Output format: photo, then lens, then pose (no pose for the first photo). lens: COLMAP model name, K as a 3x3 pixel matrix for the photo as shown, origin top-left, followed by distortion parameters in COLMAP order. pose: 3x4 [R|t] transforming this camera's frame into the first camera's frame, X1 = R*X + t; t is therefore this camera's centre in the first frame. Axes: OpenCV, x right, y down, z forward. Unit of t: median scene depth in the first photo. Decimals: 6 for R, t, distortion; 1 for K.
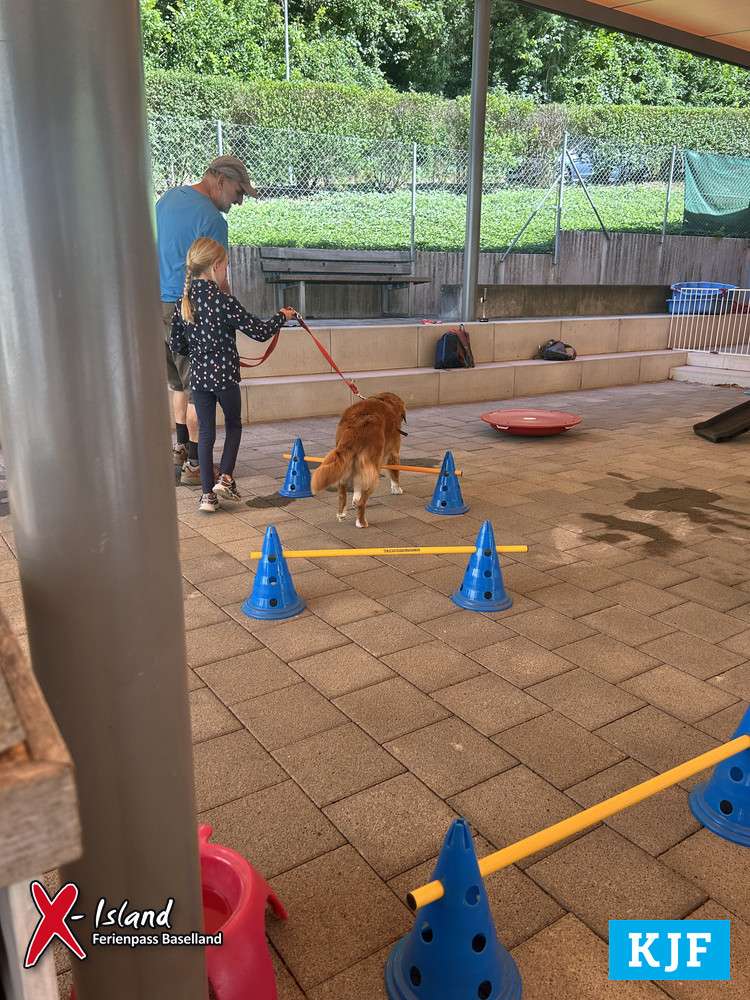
lens RADIAL K [[752.9, 0, 375.0], [0, 752.9, 500.0], [0, 0, 1]] dist [0.063637, -0.072337]
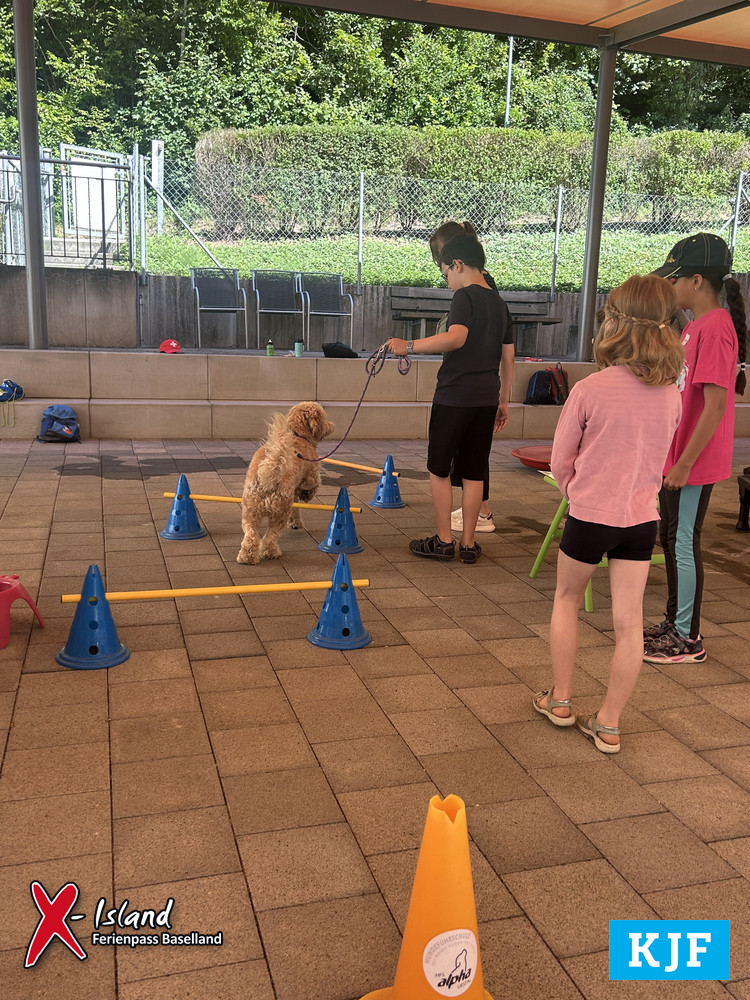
lens RADIAL K [[881.8, 0, 377.1], [0, 881.8, 496.5], [0, 0, 1]] dist [0.071308, -0.125883]
pose [[0.953760, 0.082990, -0.288884, 0.096786], [-0.108687, 0.991314, -0.074051, 0.022721], [0.280229, 0.102024, 0.954496, -0.069003]]
